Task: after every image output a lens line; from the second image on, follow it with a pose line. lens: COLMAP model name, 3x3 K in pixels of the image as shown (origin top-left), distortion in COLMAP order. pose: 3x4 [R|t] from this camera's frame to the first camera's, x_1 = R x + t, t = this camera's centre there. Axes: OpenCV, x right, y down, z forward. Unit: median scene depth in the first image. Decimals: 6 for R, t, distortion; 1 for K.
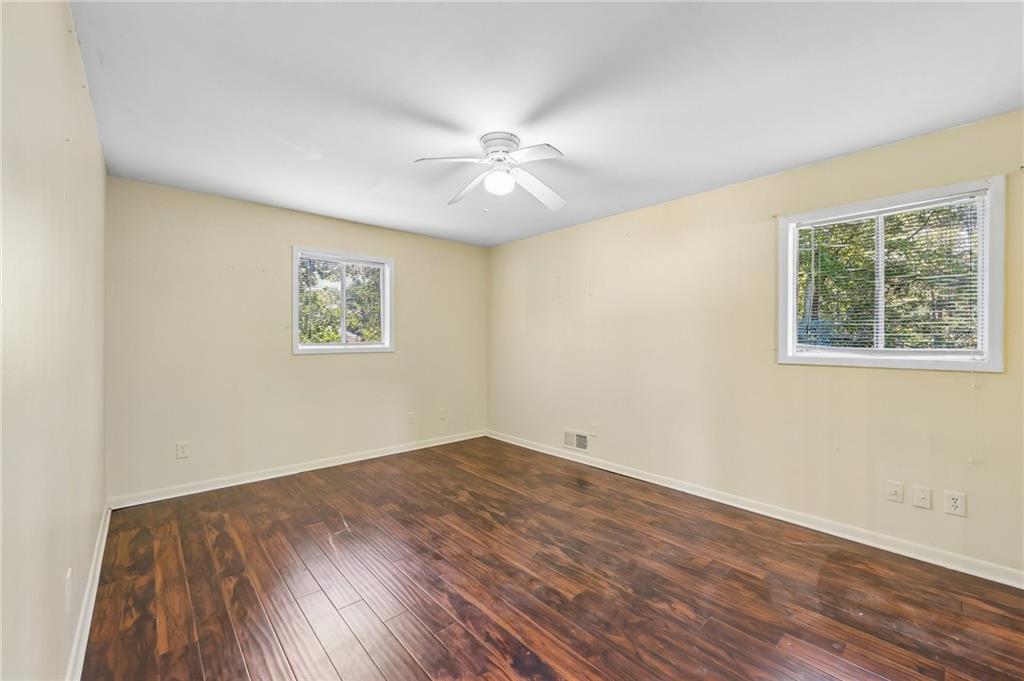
lens RADIAL K [[415.4, 0, 512.0], [0, 415.4, 340.5], [0, 0, 1]] dist [0.001000, 0.000205]
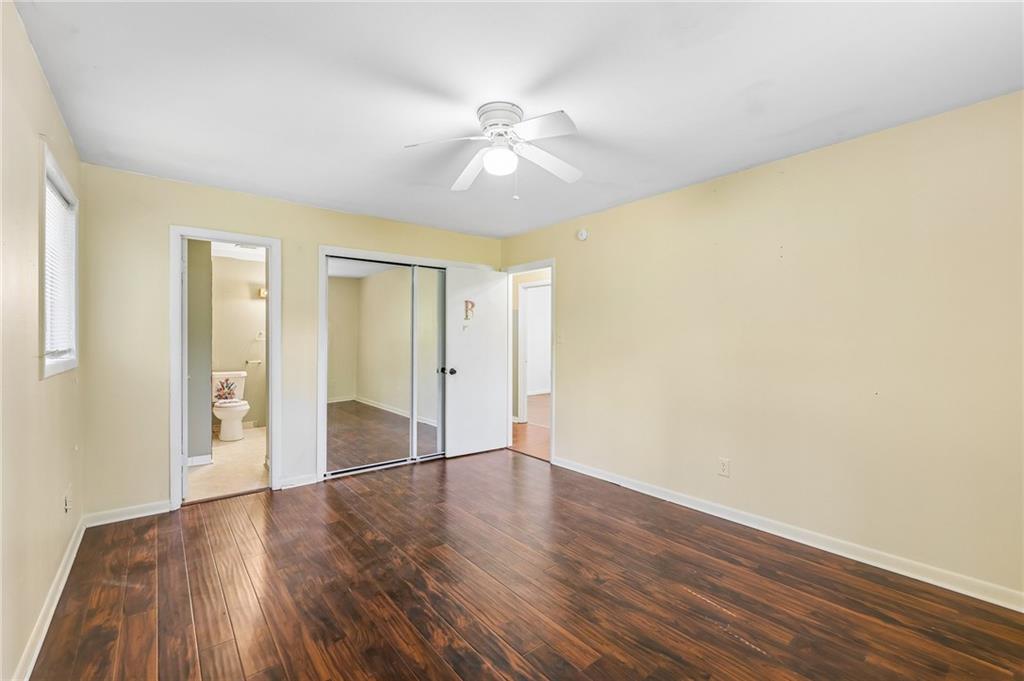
lens RADIAL K [[415.4, 0, 512.0], [0, 415.4, 340.5], [0, 0, 1]] dist [0.001000, 0.000205]
pose [[-0.998822, -0.003425, 0.048407, -0.102106], [-0.002960, 0.999949, 0.009673, -0.012218], [-0.048438, 0.009519, -0.998781, 1.953110]]
